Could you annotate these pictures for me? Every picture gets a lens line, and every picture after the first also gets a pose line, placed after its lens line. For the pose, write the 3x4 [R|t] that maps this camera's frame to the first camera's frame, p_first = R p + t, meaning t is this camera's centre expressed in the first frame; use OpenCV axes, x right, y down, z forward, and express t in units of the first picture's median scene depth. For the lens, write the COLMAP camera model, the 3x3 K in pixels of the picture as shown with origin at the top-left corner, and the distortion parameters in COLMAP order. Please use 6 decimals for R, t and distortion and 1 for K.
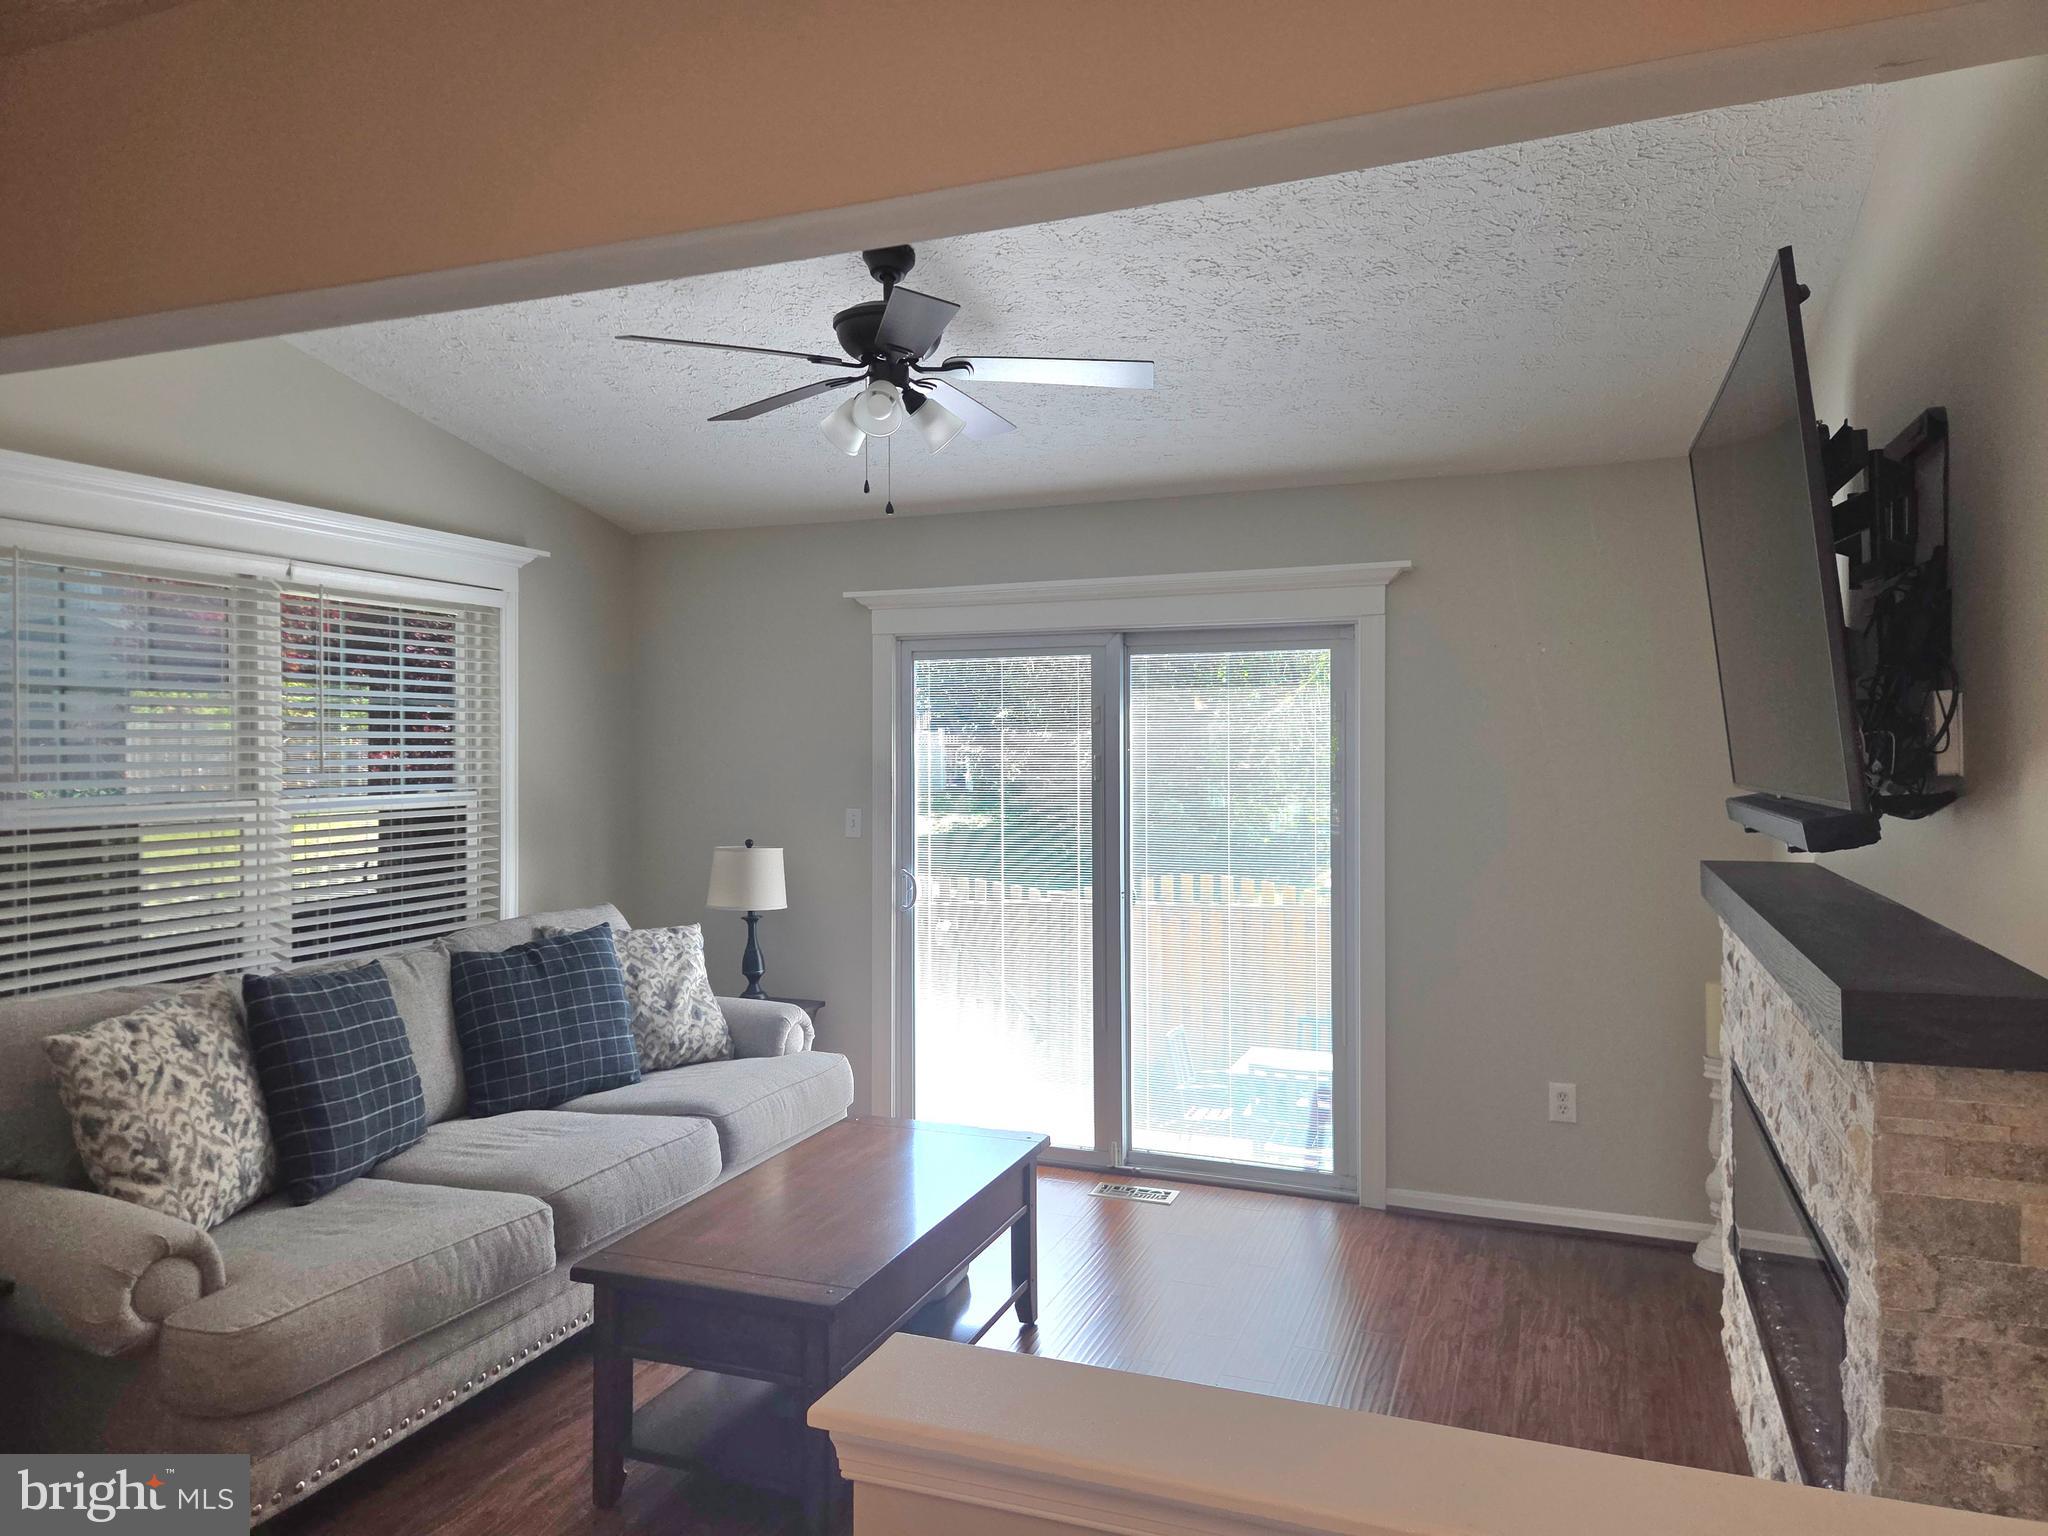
lens RADIAL K [[1381.6, 0, 1013.0], [0, 1381.6, 752.3], [0, 0, 1]] dist [0.077459, -0.059443]
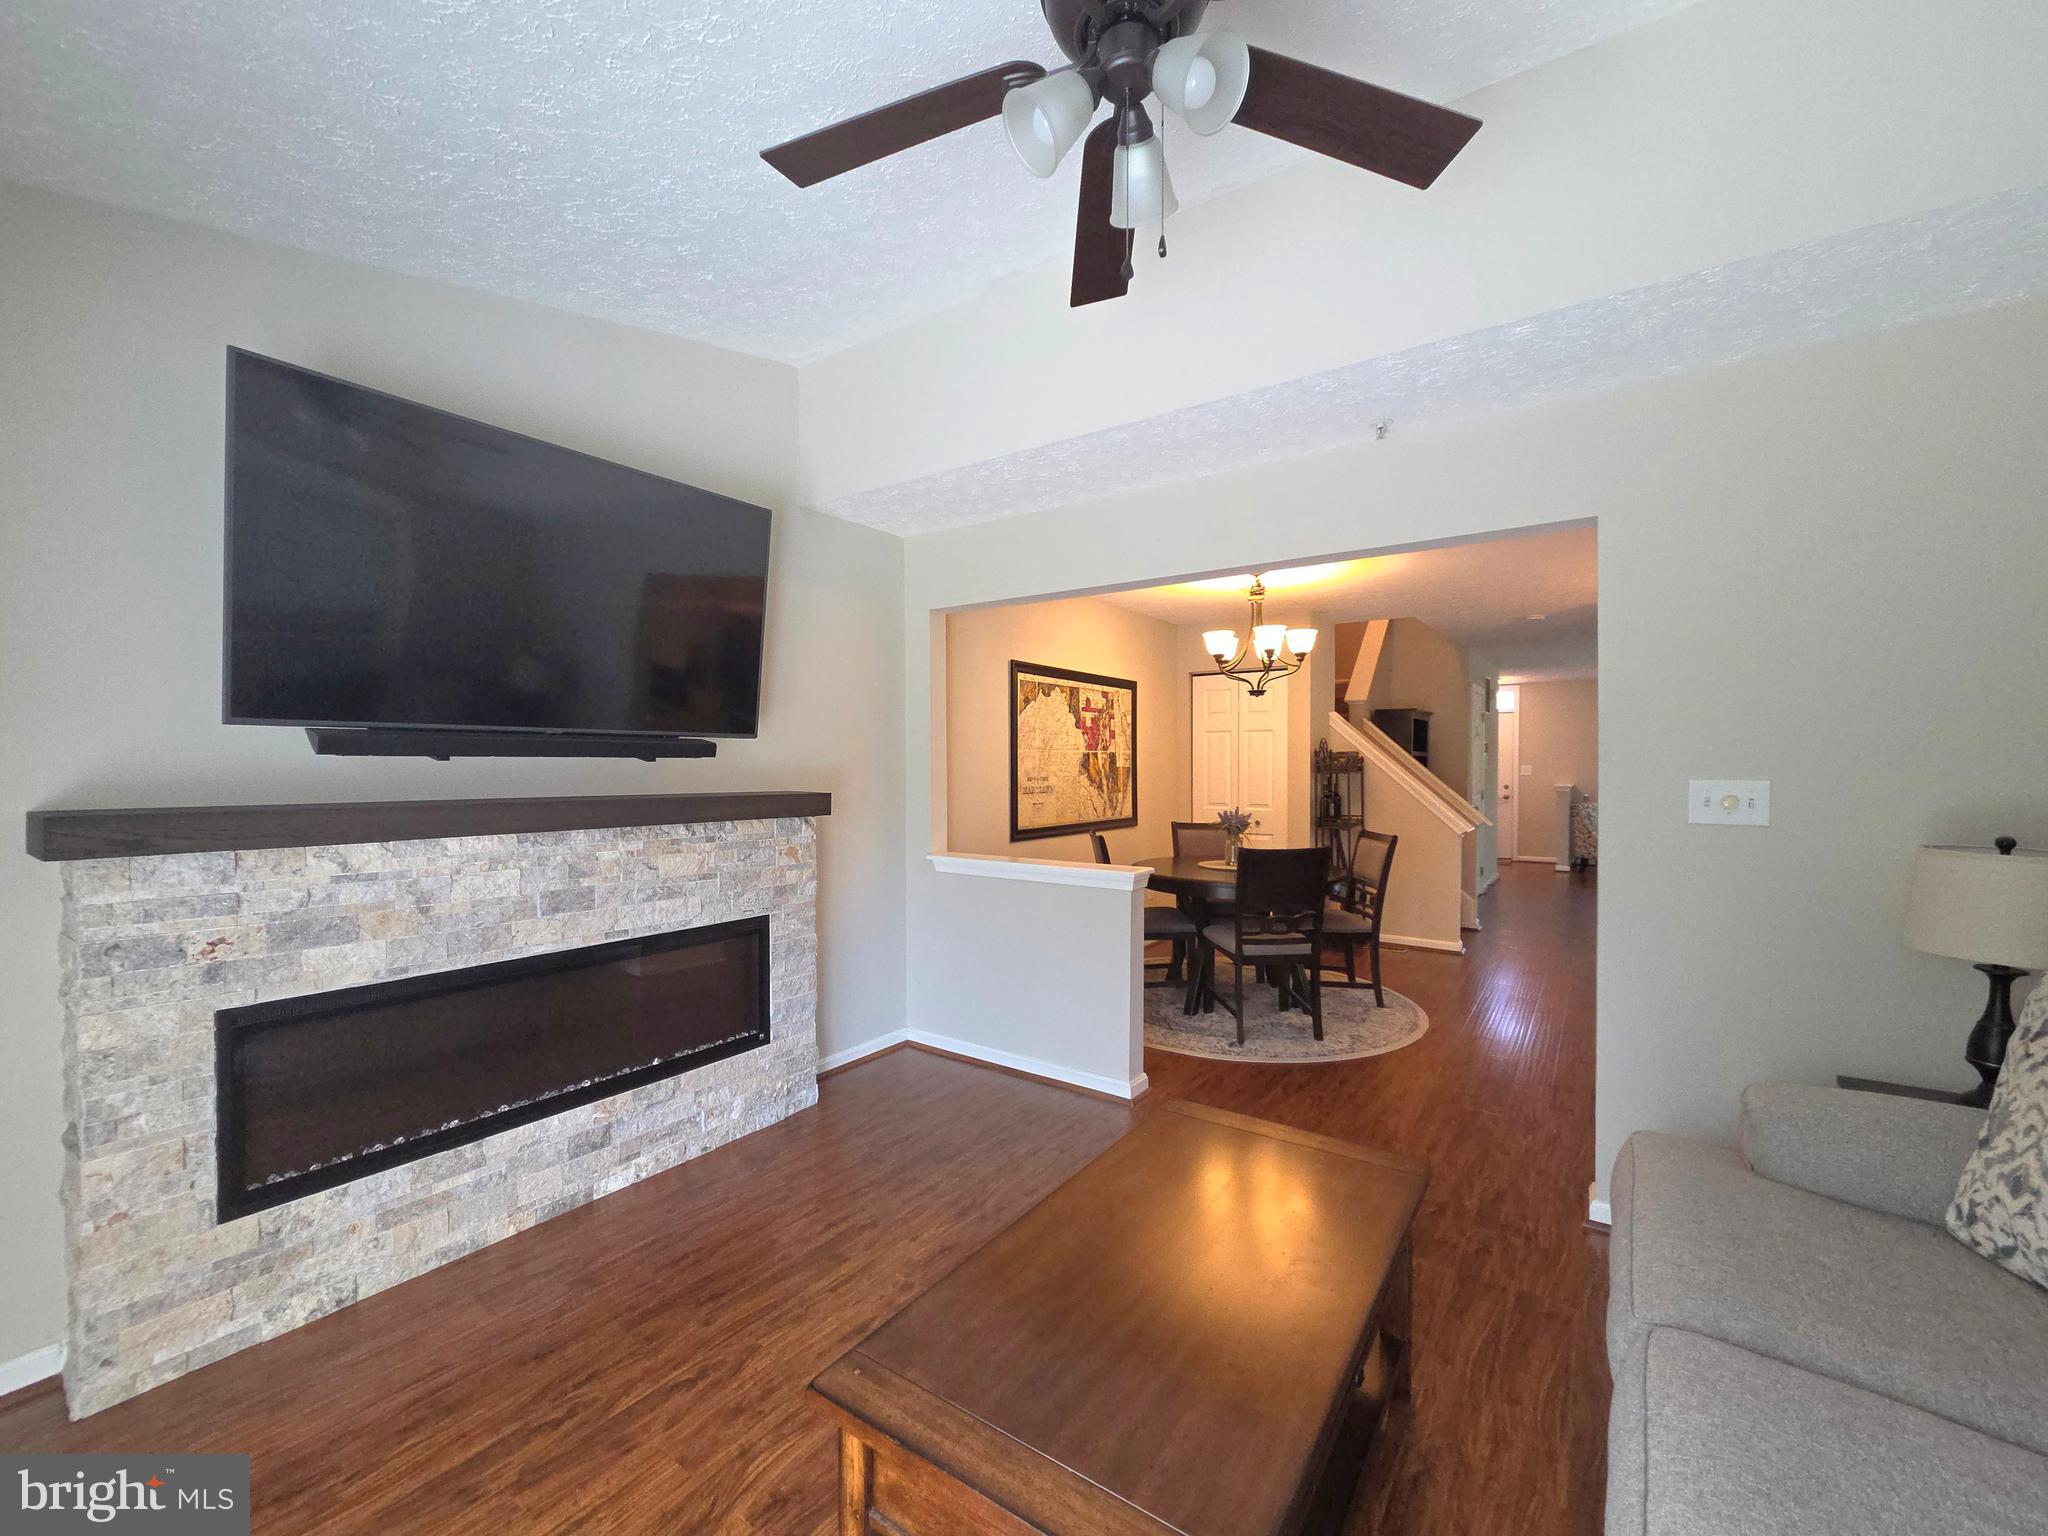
lens RADIAL K [[831.5, 0, 1019.5], [0, 831.5, 776.6], [0, 0, 1]] dist [0.005734, -0.002577]
pose [[-0.972040, -0.000387, 0.234813, -0.099711], [0.003568, 0.999859, 0.016420, 0.039901], [-0.234786, 0.016799, -0.971902, 1.051102]]
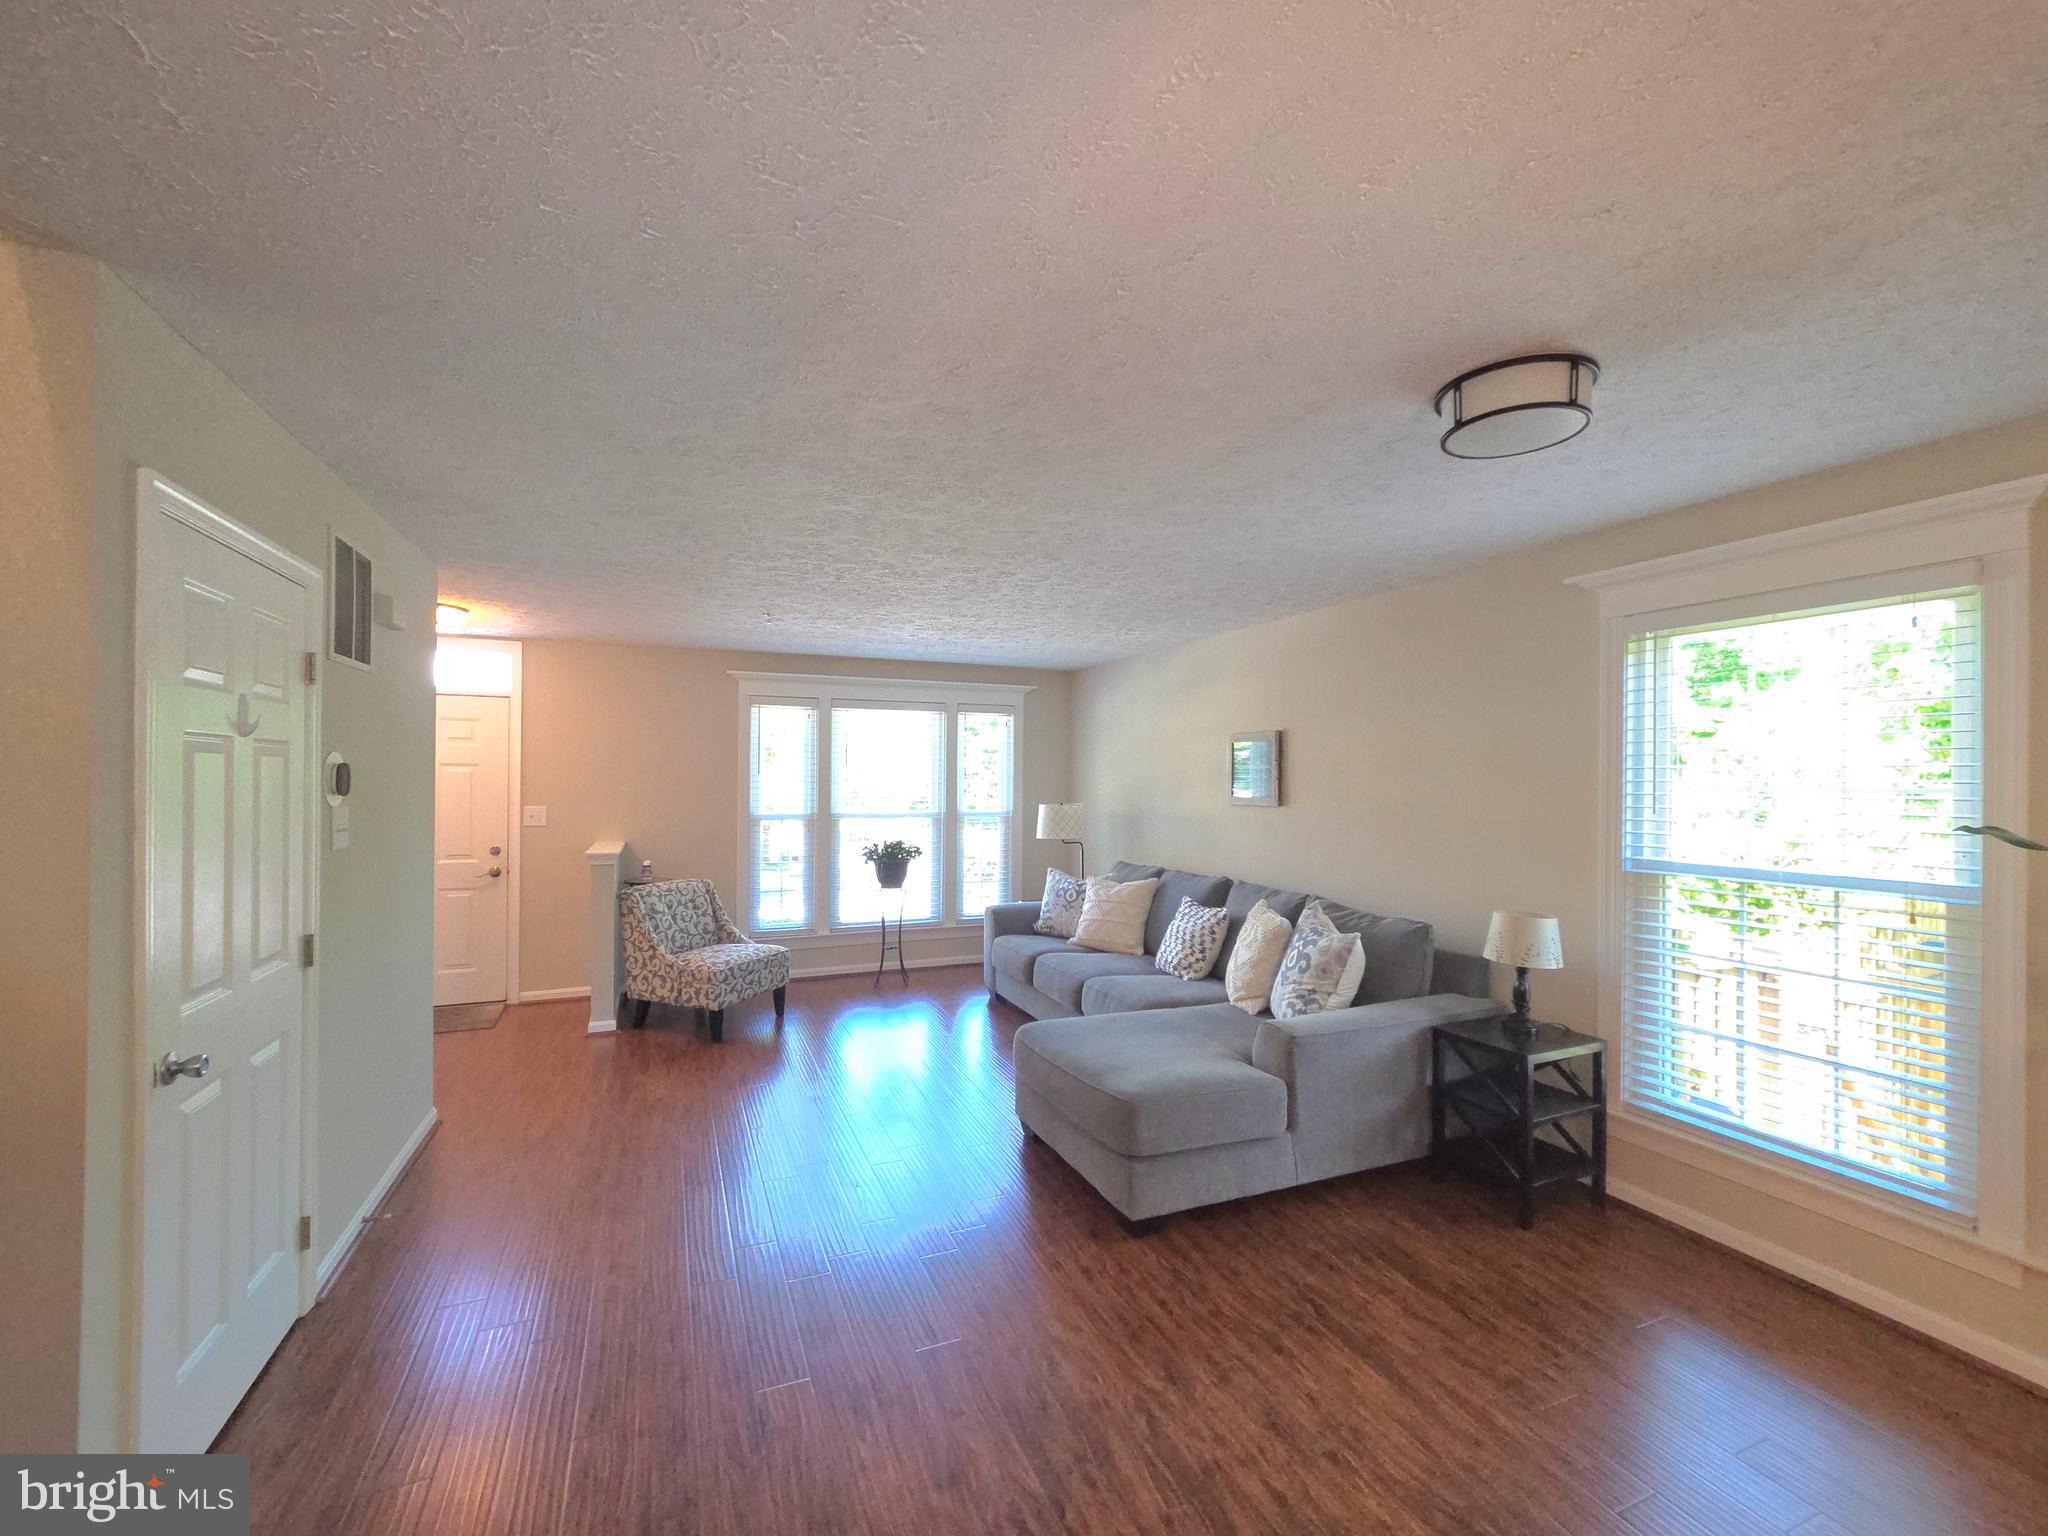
lens RADIAL K [[847.9, 0, 1019.9], [0, 847.9, 778.6], [0, 0, 1]] dist [0.001334, 0.000039]
pose [[-0.711356, -0.003065, -0.702825, -0.612191], [-0.006400, 0.999977, 0.002117, 0.005463], [0.702803, 0.006004, -0.711359, -0.324536]]
